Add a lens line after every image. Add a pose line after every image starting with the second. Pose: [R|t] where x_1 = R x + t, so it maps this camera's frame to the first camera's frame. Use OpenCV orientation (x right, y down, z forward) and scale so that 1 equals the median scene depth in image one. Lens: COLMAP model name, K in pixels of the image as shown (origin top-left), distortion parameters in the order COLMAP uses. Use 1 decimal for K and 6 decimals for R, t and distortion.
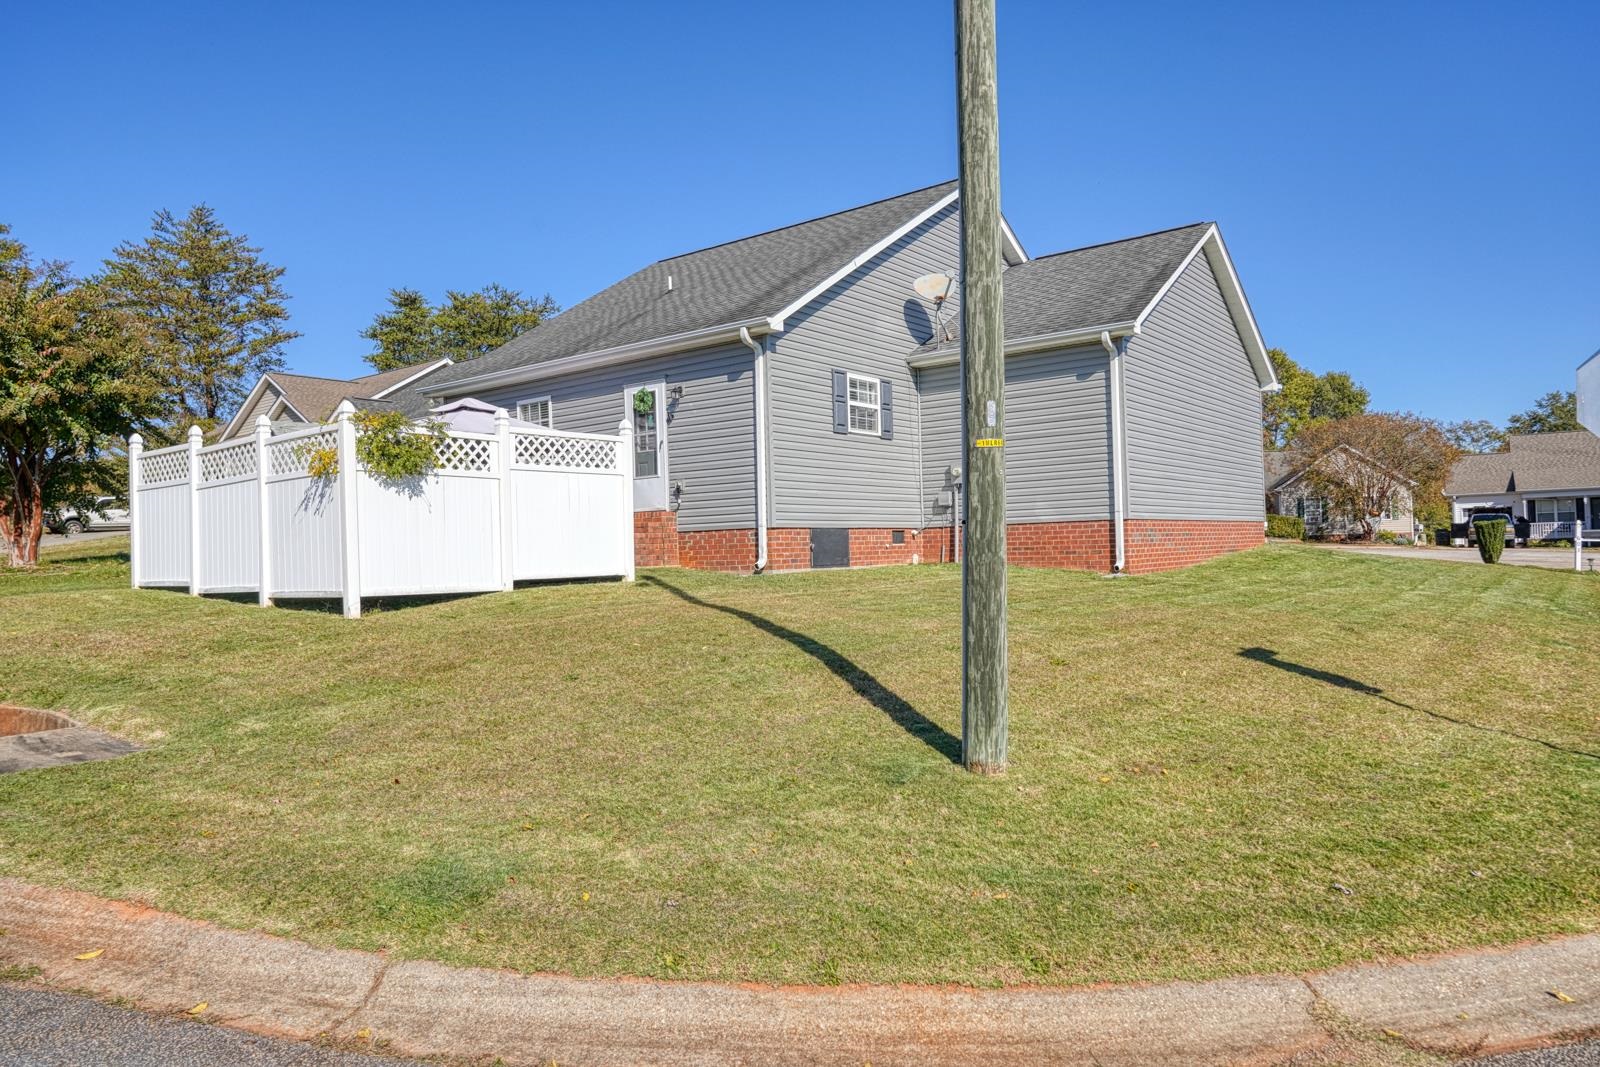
lens RADIAL K [[1027.3, 0, 795.2], [0, 1027.3, 537.9], [0, 0, 1]] dist [-0.007617, -0.001707]
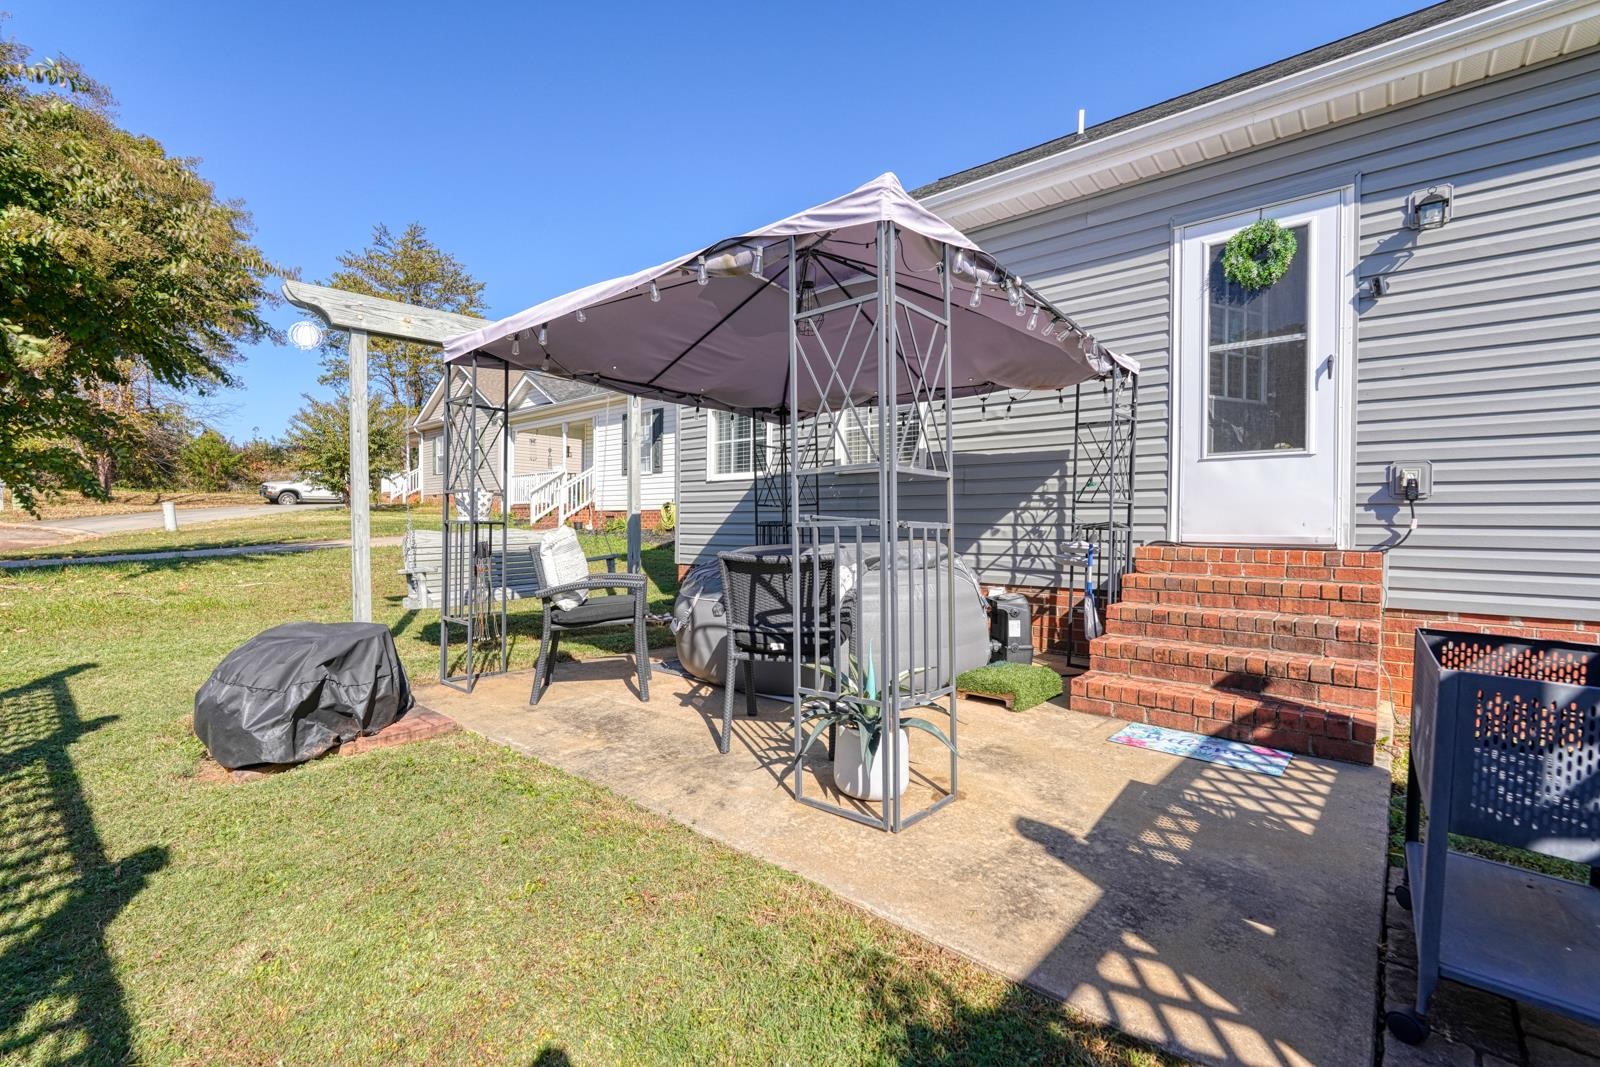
lens RADIAL K [[710.9, 0, 805.2], [0, 710.9, 527.5], [0, 0, 1]] dist [-0.002625, -0.000152]
pose [[0.998439, 0.026861, -0.048976, -0.161130], [-0.025709, 0.999381, 0.024001, -0.017926], [0.049591, -0.022704, 0.998512, 0.385713]]
